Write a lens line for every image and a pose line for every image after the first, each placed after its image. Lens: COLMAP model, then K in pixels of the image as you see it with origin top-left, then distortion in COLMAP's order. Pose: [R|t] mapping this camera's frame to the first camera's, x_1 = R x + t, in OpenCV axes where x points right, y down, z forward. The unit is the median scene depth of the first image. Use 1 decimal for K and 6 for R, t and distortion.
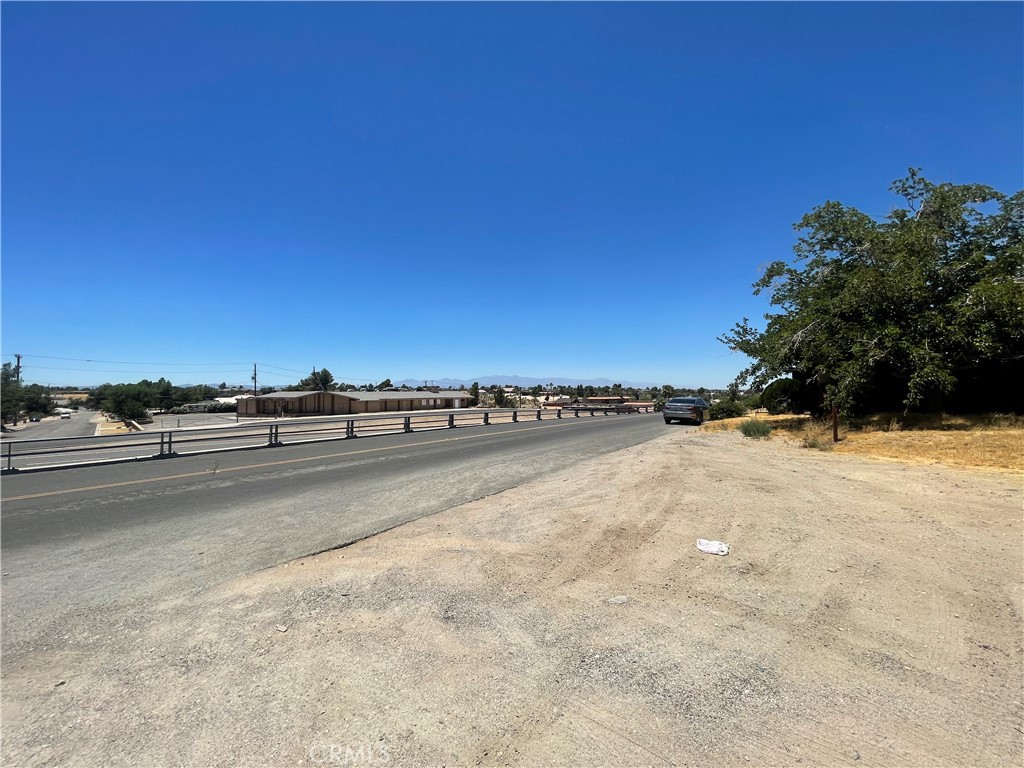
lens RADIAL K [[419.8, 0, 511.0], [0, 419.8, 382.2], [0, 0, 1]] dist [-0.004245, 0.000649]
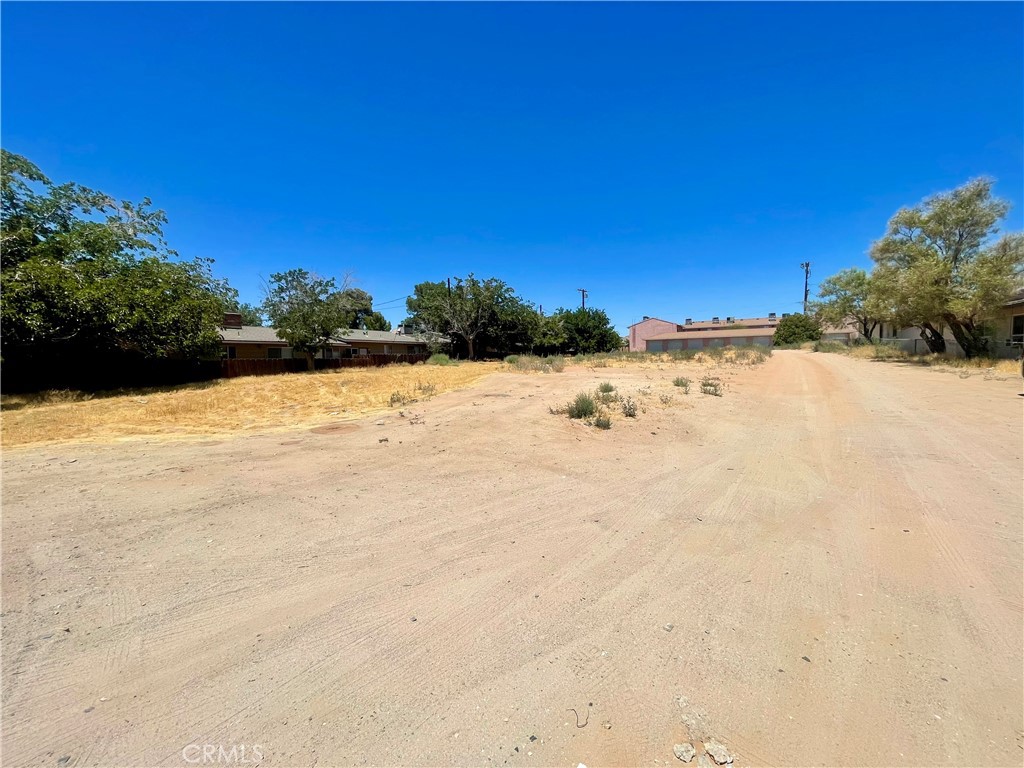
lens RADIAL K [[419.8, 0, 503.6], [0, 419.8, 385.4], [0, 0, 1]] dist [-0.004245, 0.000649]
pose [[-0.098931, -0.051364, 0.993768, 0.005490], [-0.007296, 0.998678, 0.050891, 0.001092], [-0.995068, -0.002216, -0.099175, -0.042197]]
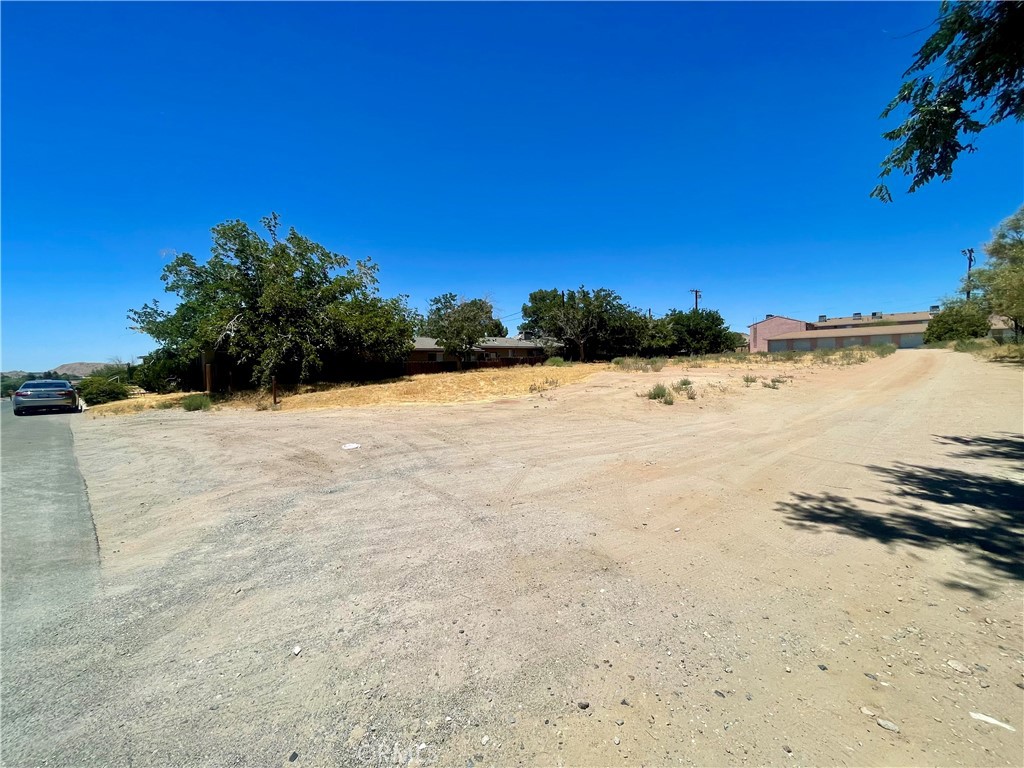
lens RADIAL K [[419.8, 0, 506.4], [0, 419.8, 381.6], [0, 0, 1]] dist [-0.004245, 0.000649]
pose [[0.151612, -0.038352, 0.987696, -0.701566], [-0.004654, 0.999208, 0.039514, 0.004091], [-0.988429, -0.010587, 0.151313, -0.007425]]
